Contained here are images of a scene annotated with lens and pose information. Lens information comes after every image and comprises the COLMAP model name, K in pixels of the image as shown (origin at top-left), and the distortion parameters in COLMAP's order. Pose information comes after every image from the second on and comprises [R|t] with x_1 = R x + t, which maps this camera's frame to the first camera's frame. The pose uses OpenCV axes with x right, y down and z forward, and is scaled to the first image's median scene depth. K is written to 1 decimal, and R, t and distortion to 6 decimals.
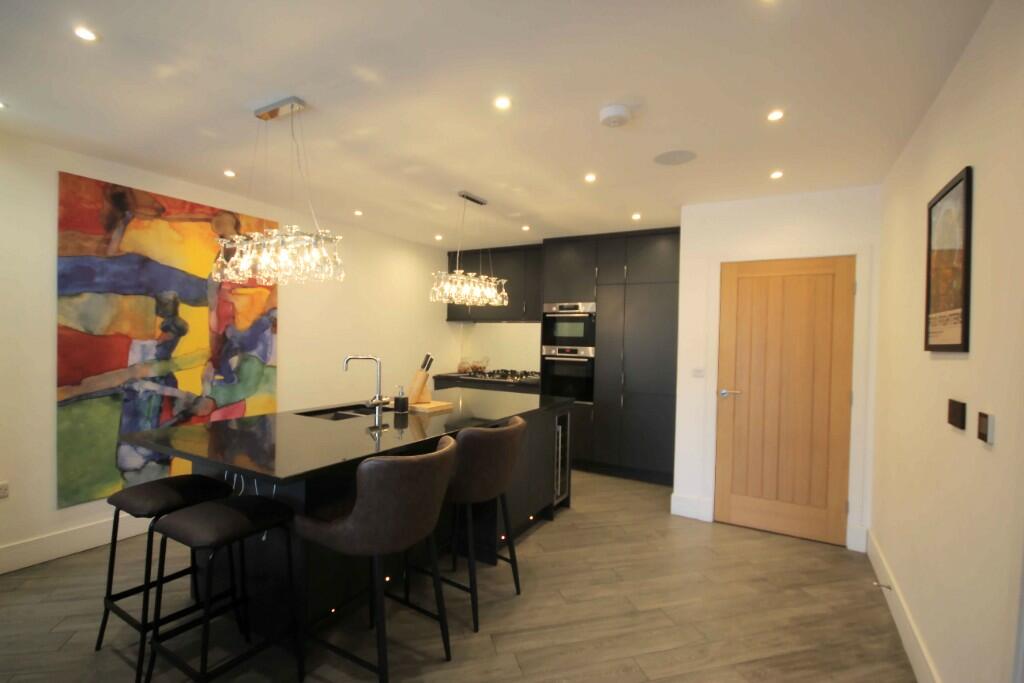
lens RADIAL K [[473.2, 0, 510.3], [0, 473.2, 343.4], [0, 0, 1]] dist [0.002883, -0.005990]
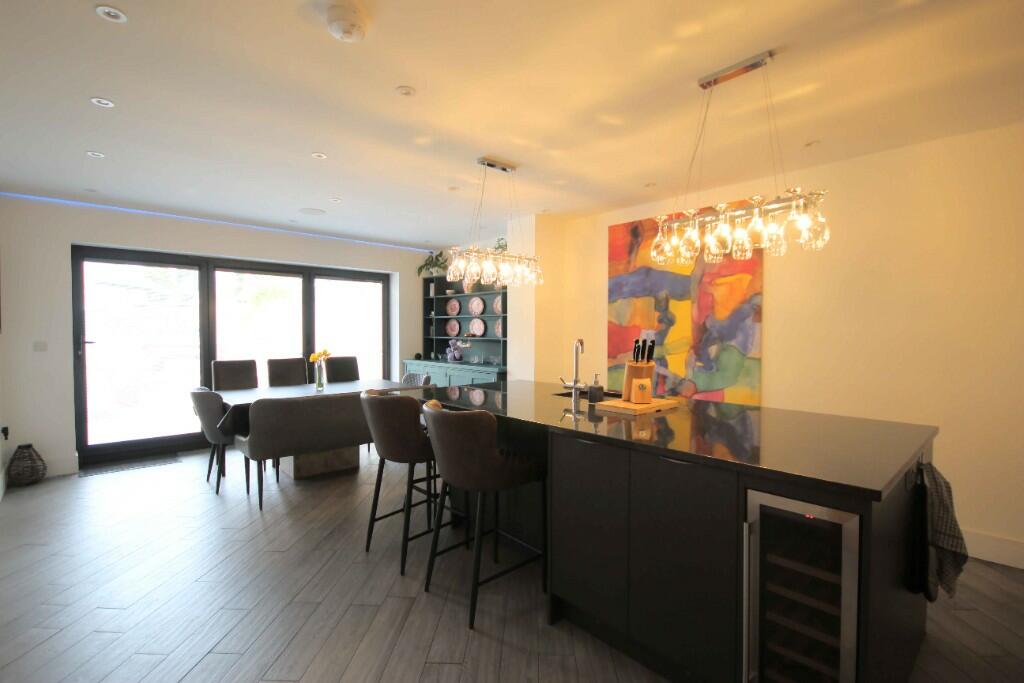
lens RADIAL K [[473.2, 0, 518.1], [0, 473.2, 343.8], [0, 0, 1]] dist [0.002883, -0.005990]
pose [[-0.304414, 0.005853, -0.952522, 0.580643], [-0.024662, 0.999597, 0.014024, 0.021769], [0.952221, 0.027760, -0.304147, 0.996374]]
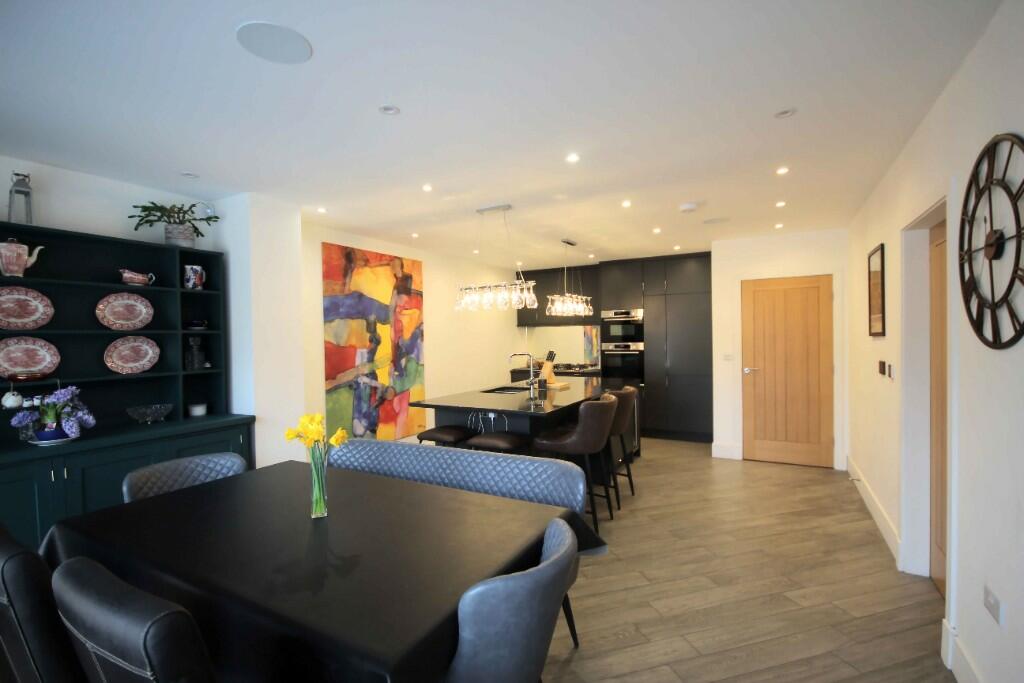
lens RADIAL K [[473.2, 0, 509.3], [0, 473.2, 342.5], [0, 0, 1]] dist [0.002883, -0.005990]
pose [[0.999184, -0.038400, 0.012534, -0.308119], [0.038430, 0.999259, -0.002202, -0.005236], [-0.012440, 0.002682, 0.999919, -0.468323]]
